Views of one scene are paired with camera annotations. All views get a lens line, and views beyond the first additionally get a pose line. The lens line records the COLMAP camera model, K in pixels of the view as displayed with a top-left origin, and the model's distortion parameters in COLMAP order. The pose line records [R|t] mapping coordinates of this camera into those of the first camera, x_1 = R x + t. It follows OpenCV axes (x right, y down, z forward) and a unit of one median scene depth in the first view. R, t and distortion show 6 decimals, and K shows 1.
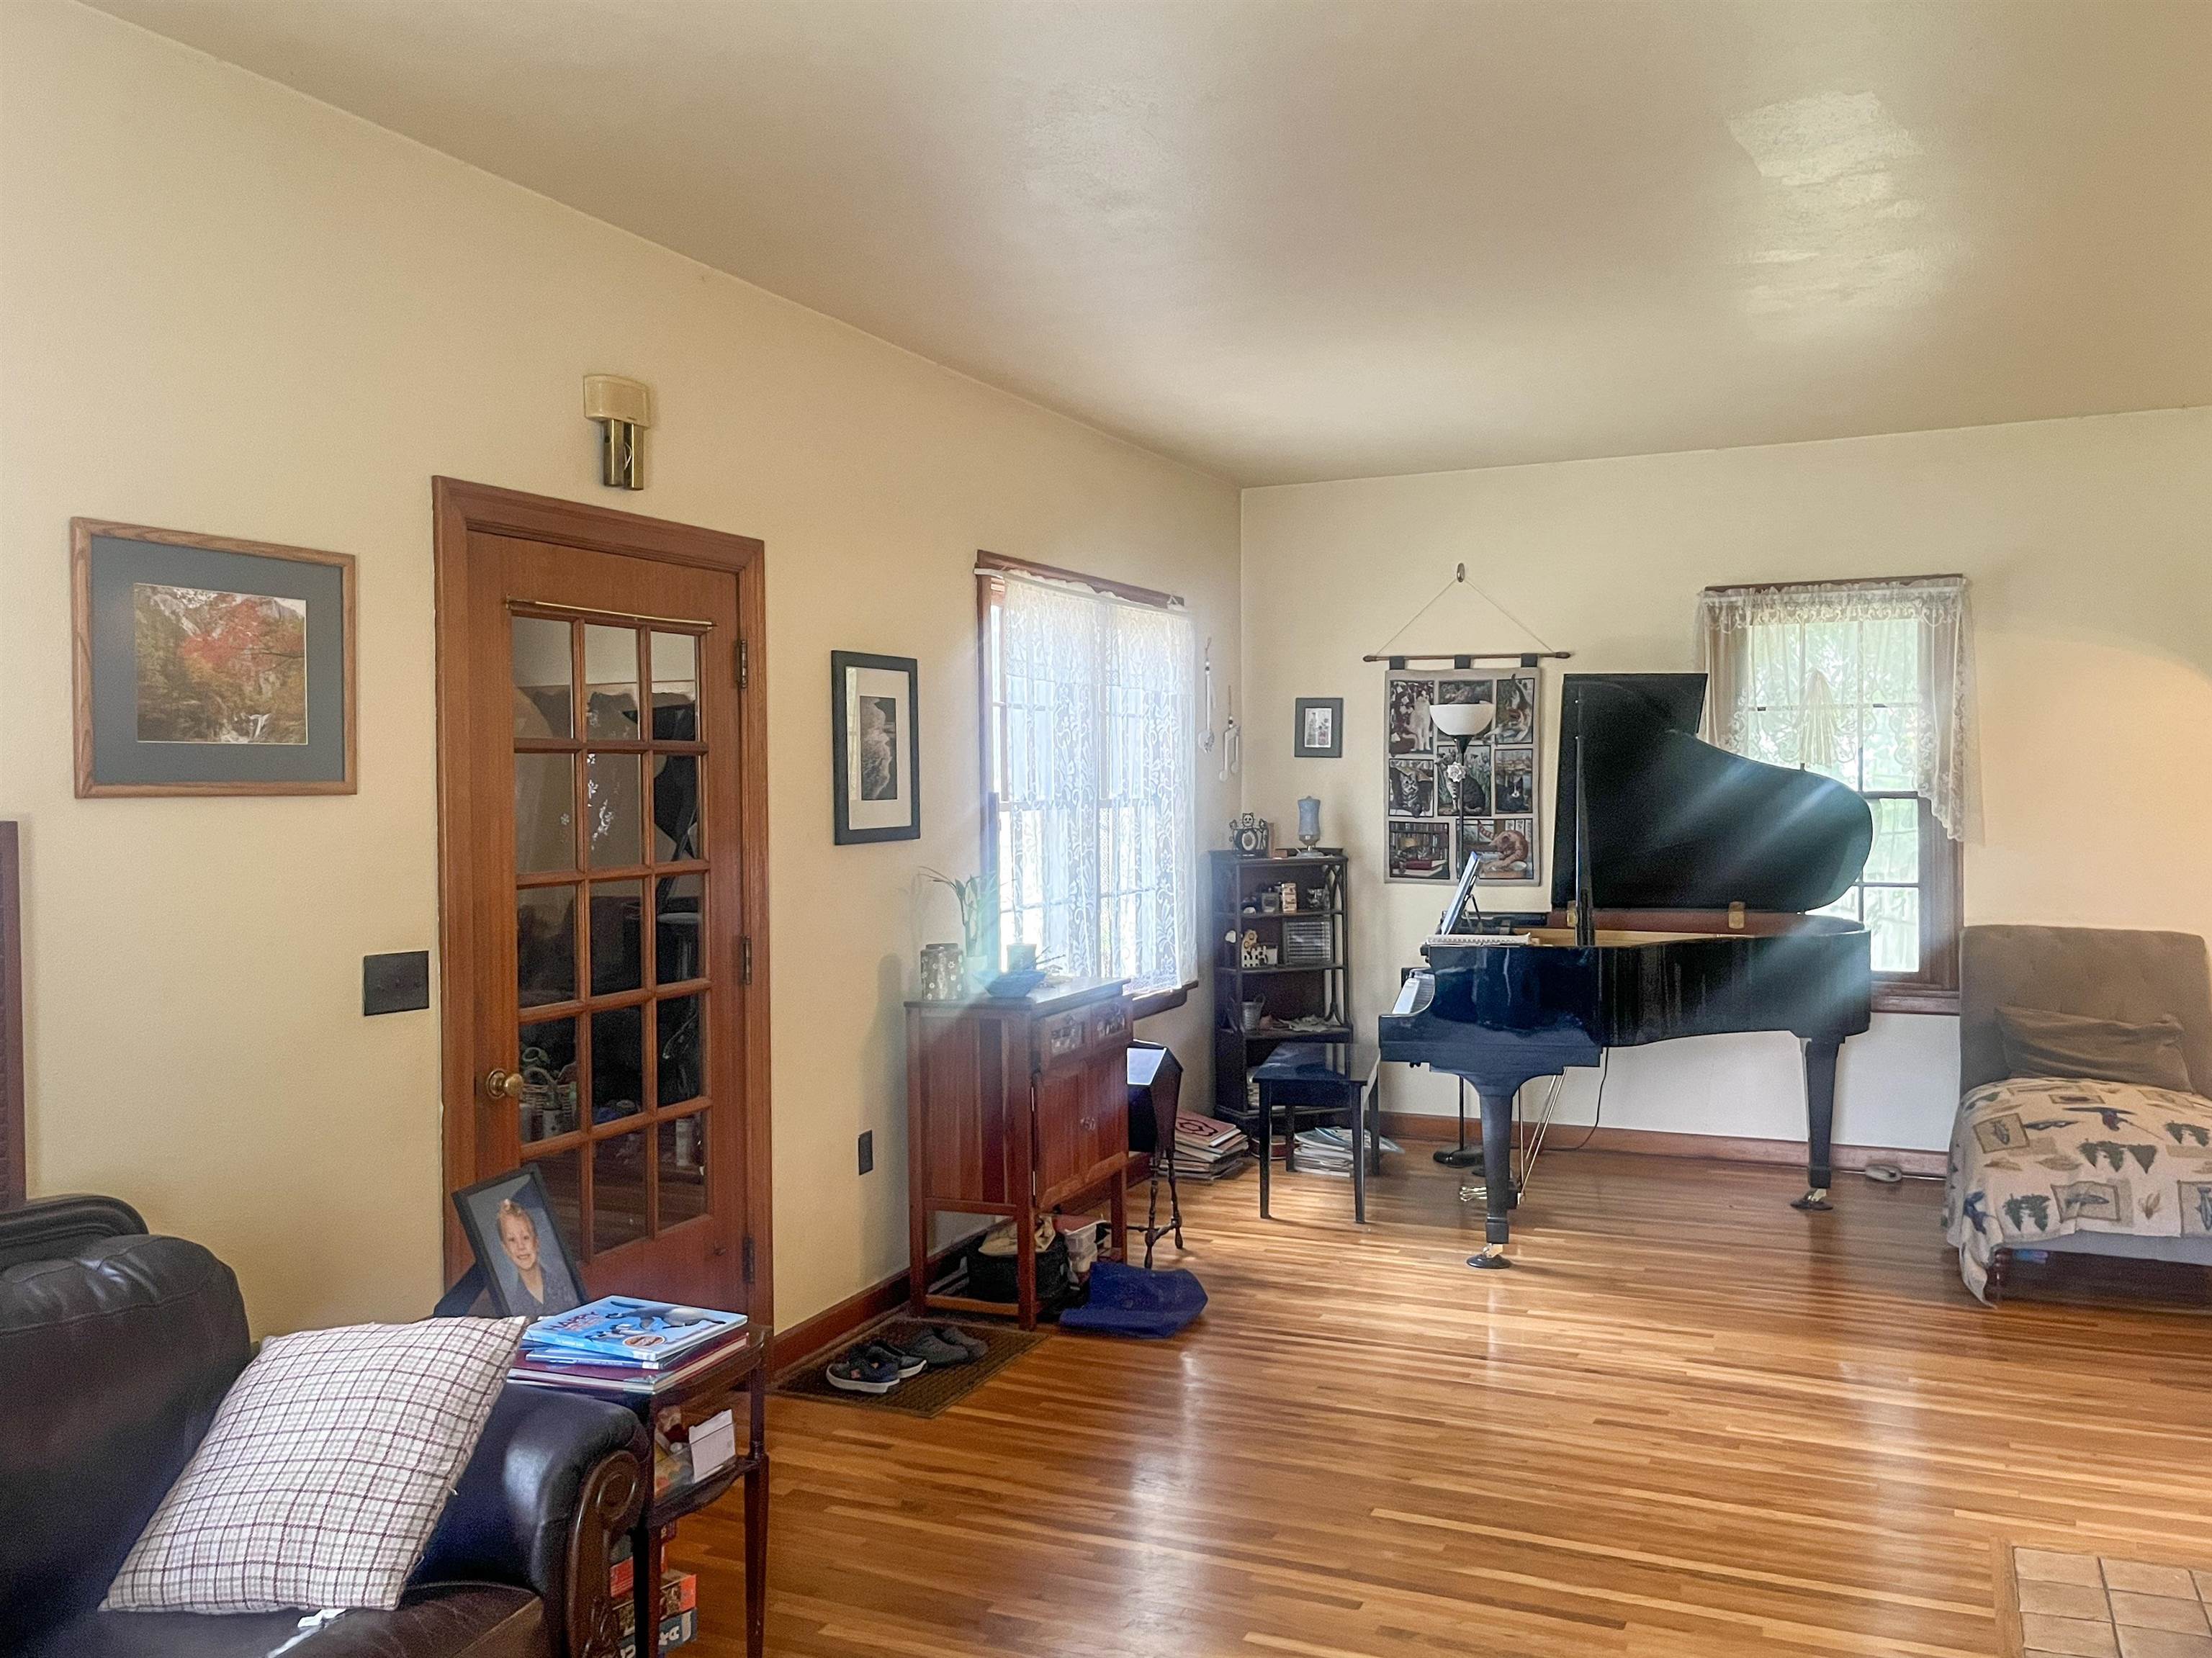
lens RADIAL K [[1686.5, 0, 1119.4], [0, 1686.5, 823.5], [0, 0, 1]] dist [-0.004975, -0.001389]
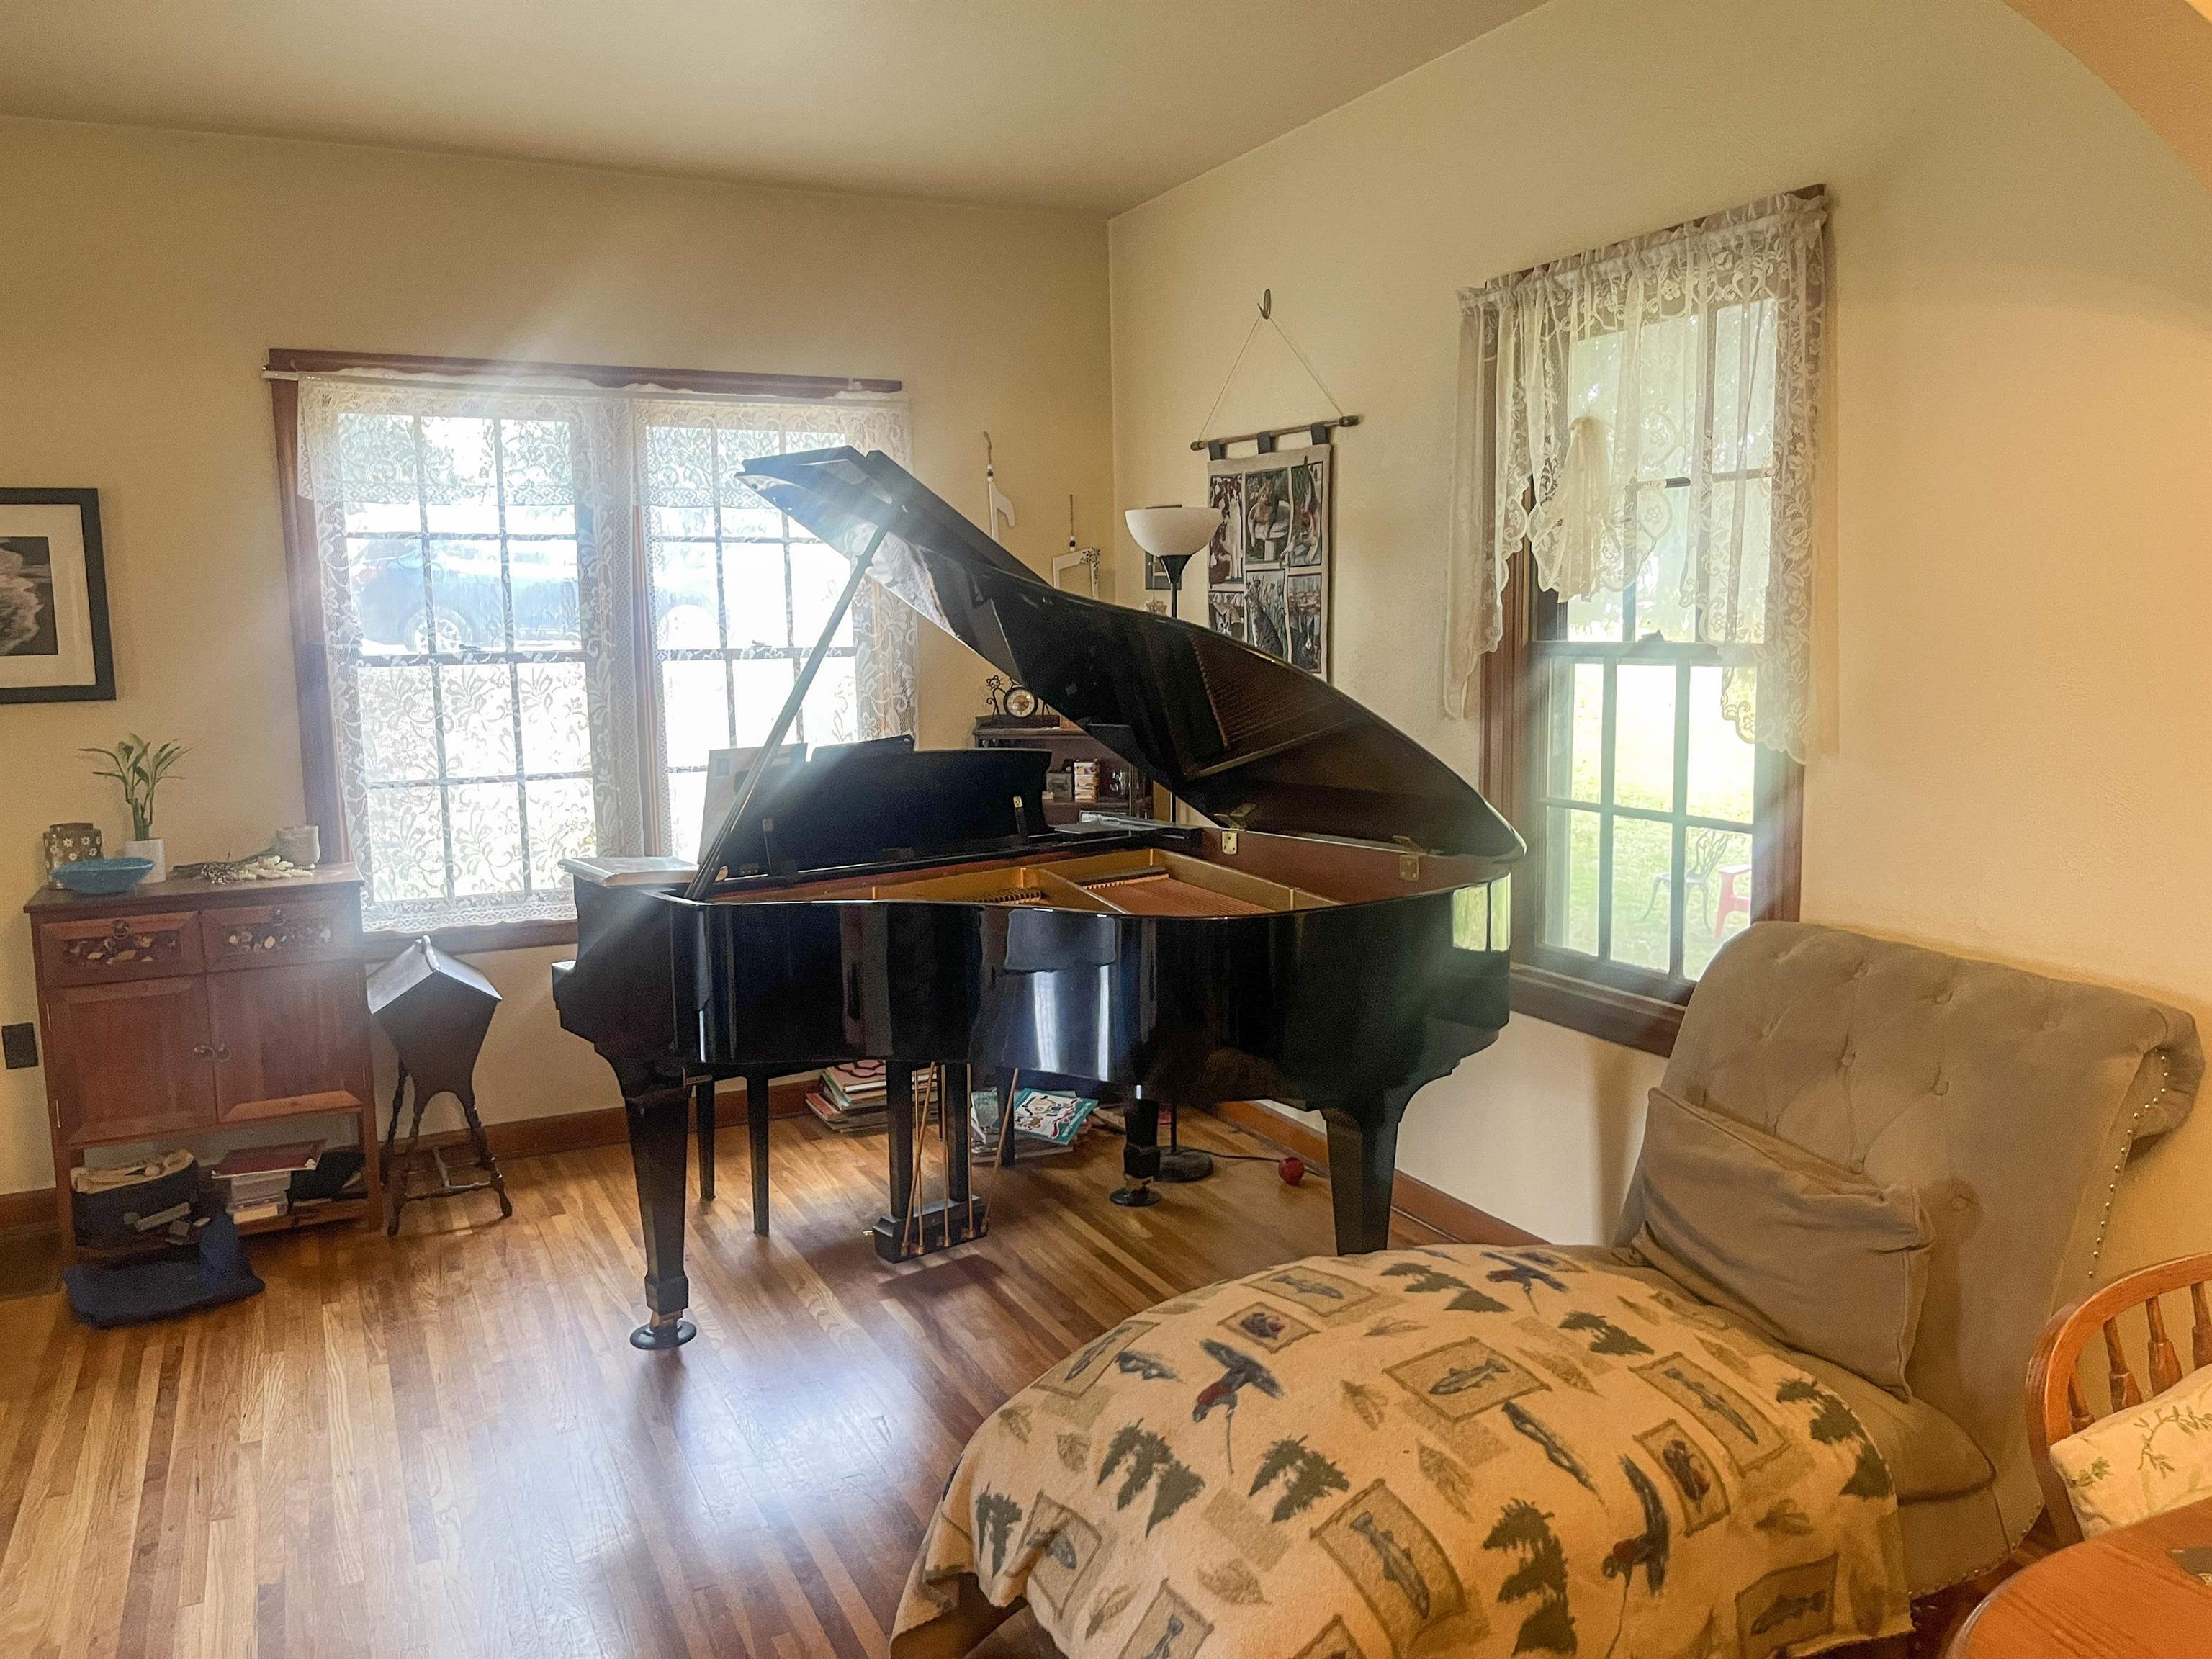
lens RADIAL K [[1686.6, 0, 1106.7], [0, 1686.6, 829.7], [0, 0, 1]] dist [-0.004975, -0.001389]
pose [[0.799326, 0.070472, -0.596751, 0.569998], [-0.008720, 0.994355, 0.105745, -0.014438], [0.600834, -0.079321, 0.795428, 0.433483]]
